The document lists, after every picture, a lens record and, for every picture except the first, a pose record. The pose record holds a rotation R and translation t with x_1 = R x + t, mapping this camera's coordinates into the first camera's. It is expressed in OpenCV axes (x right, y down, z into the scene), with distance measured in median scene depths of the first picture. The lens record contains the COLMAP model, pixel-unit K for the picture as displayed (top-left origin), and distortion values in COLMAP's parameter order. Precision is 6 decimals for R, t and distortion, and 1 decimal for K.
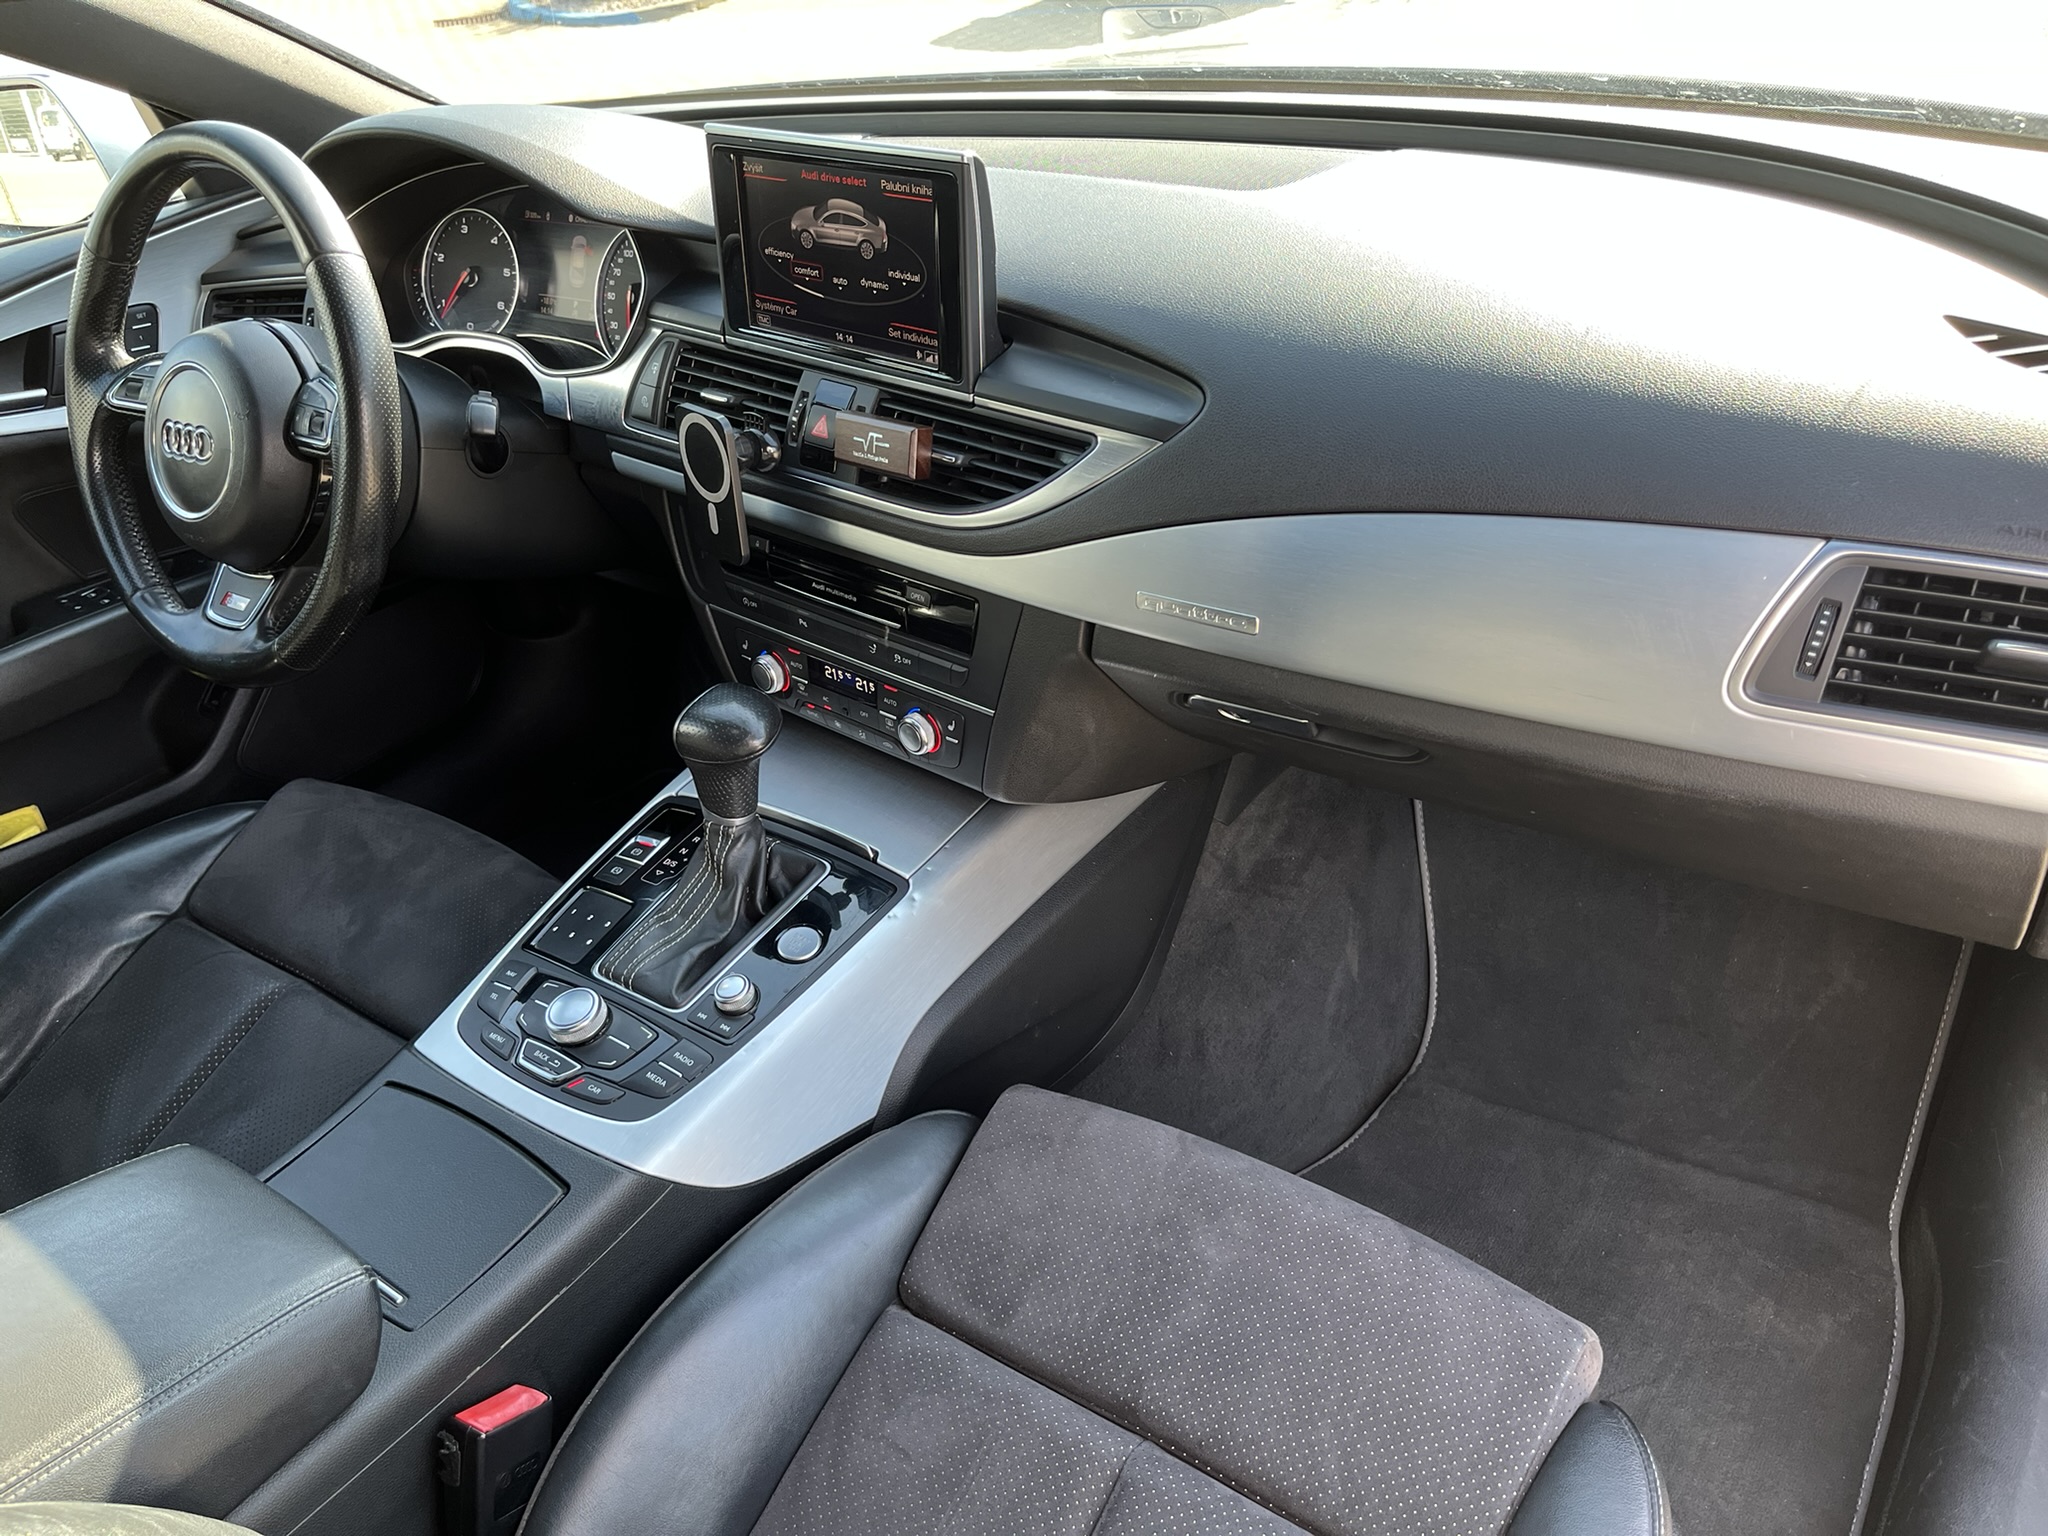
lens RADIAL K [[1585.9, 0, 1002.9], [0, 1585.9, 792.8], [0, 0, 1]] dist [0.057442, -0.093708]
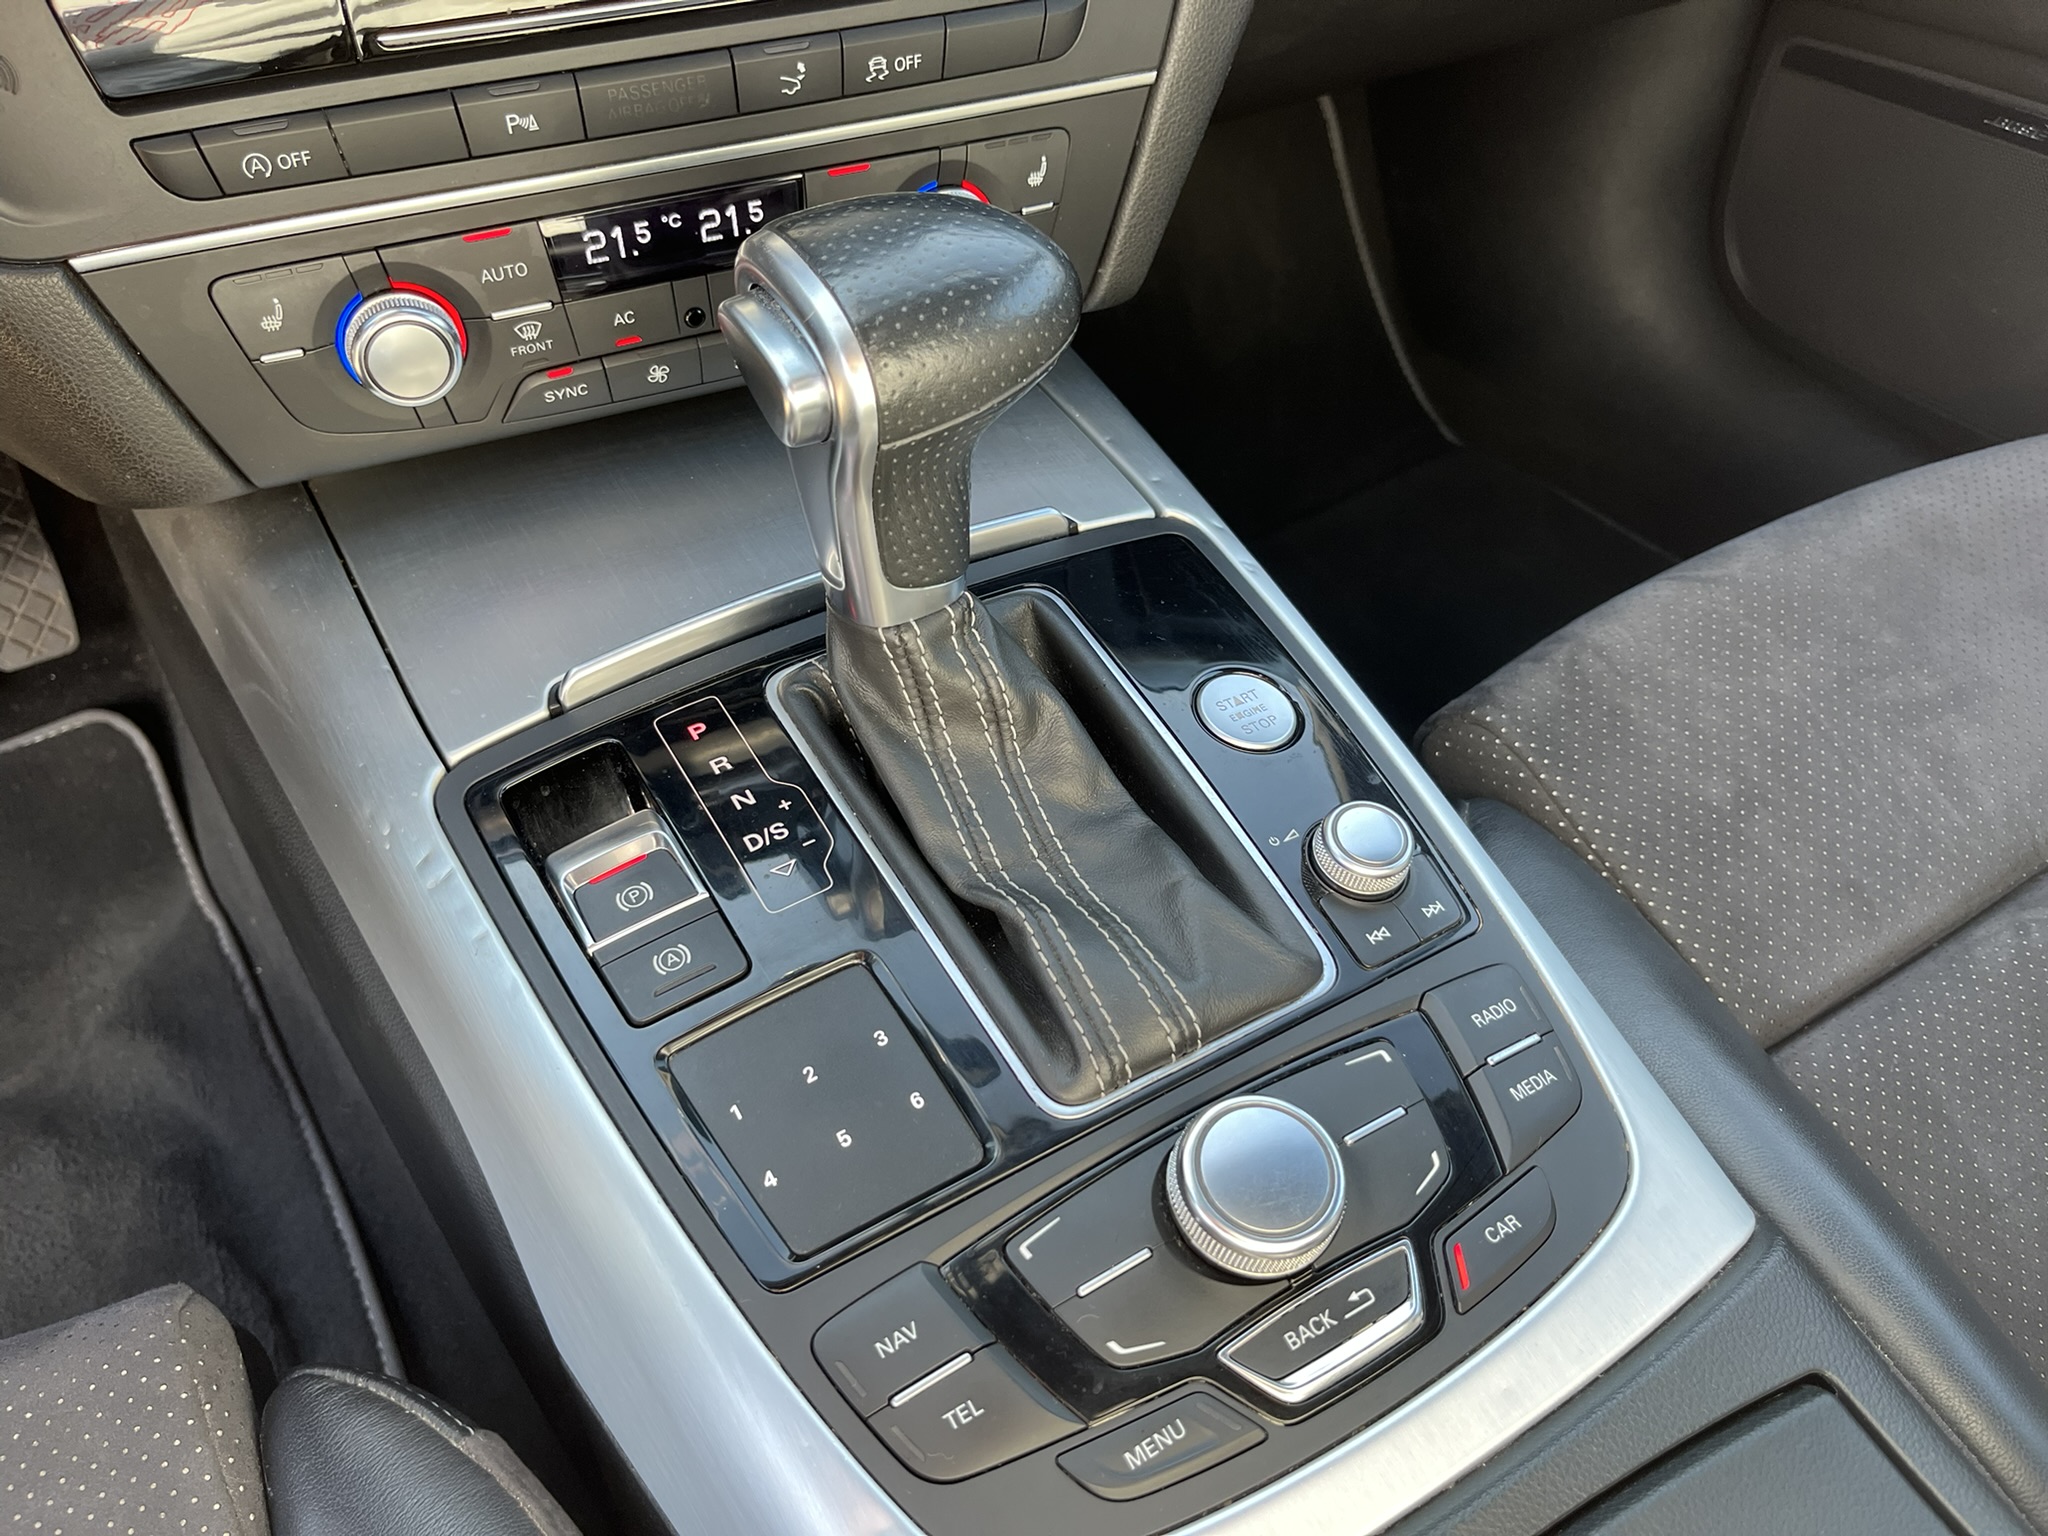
lens RADIAL K [[1585.9, 0, 1010.0], [0, 1585.9, 804.5], [0, 0, 1]] dist [0.057442, -0.093708]
pose [[0.387635, -0.574422, 0.720956, -0.468082], [0.460921, 0.798097, 0.388062, -0.079595], [-0.798305, 0.181878, 0.574134, 0.794129]]
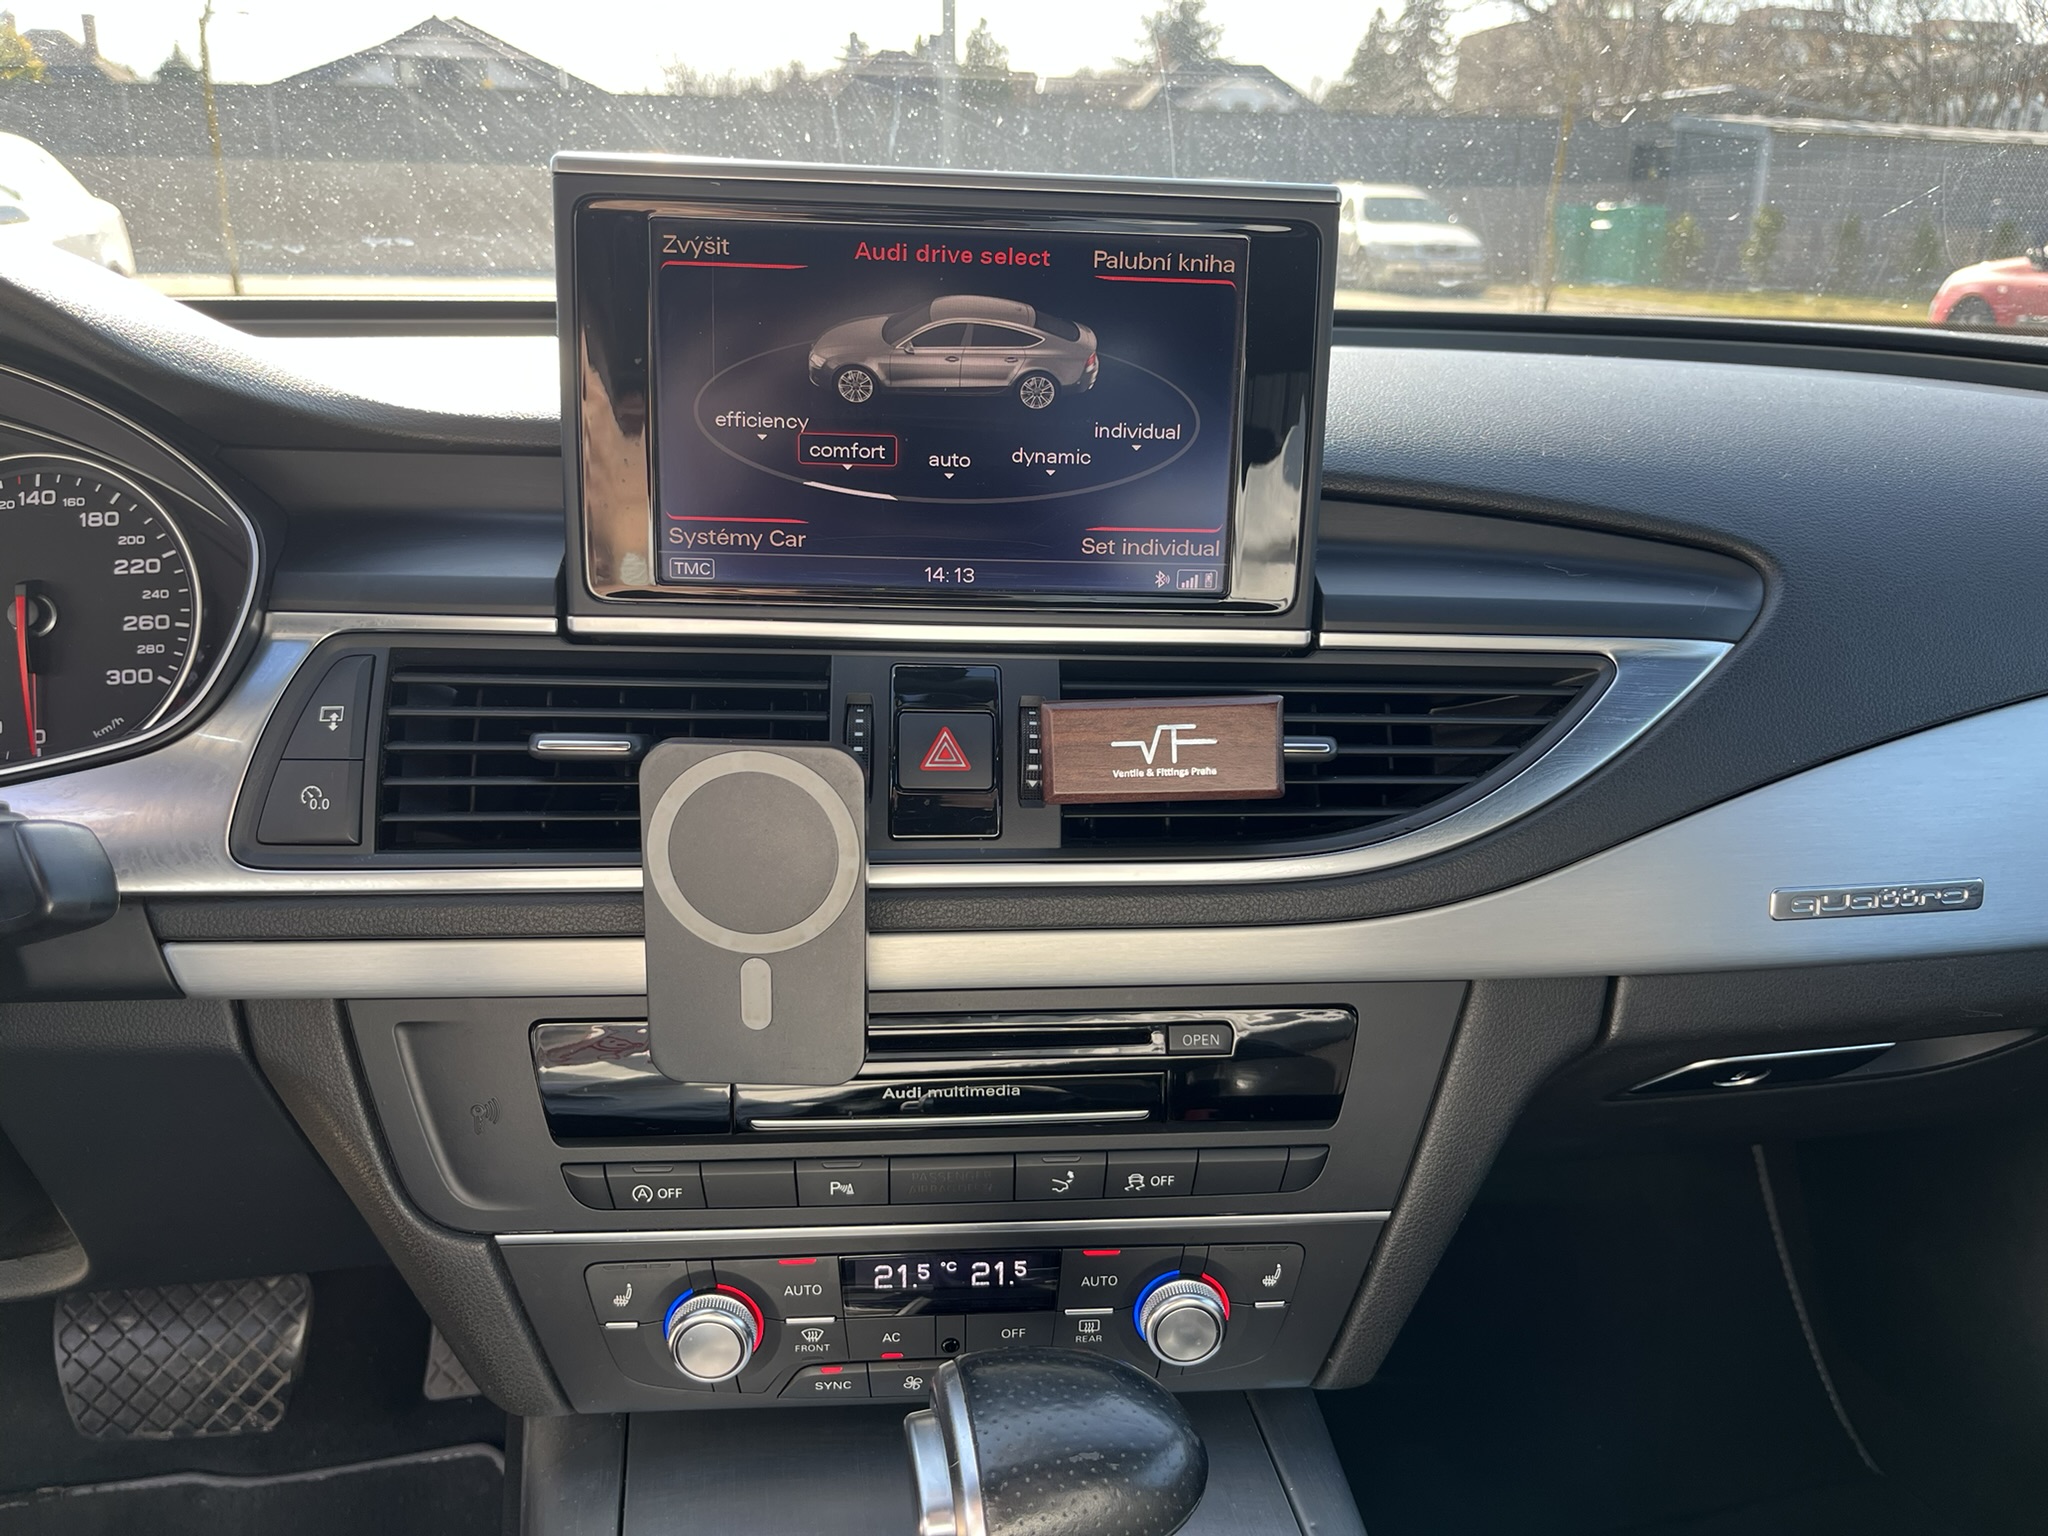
lens RADIAL K [[1585.9, 0, 1013.3], [0, 1585.9, 791.5], [0, 0, 1]] dist [0.057442, -0.093708]
pose [[0.680980, -0.126285, 0.721331, -0.445178], [0.321983, 0.936330, -0.140046, -0.145392], [-0.657718, 0.327625, 0.678284, 0.667709]]
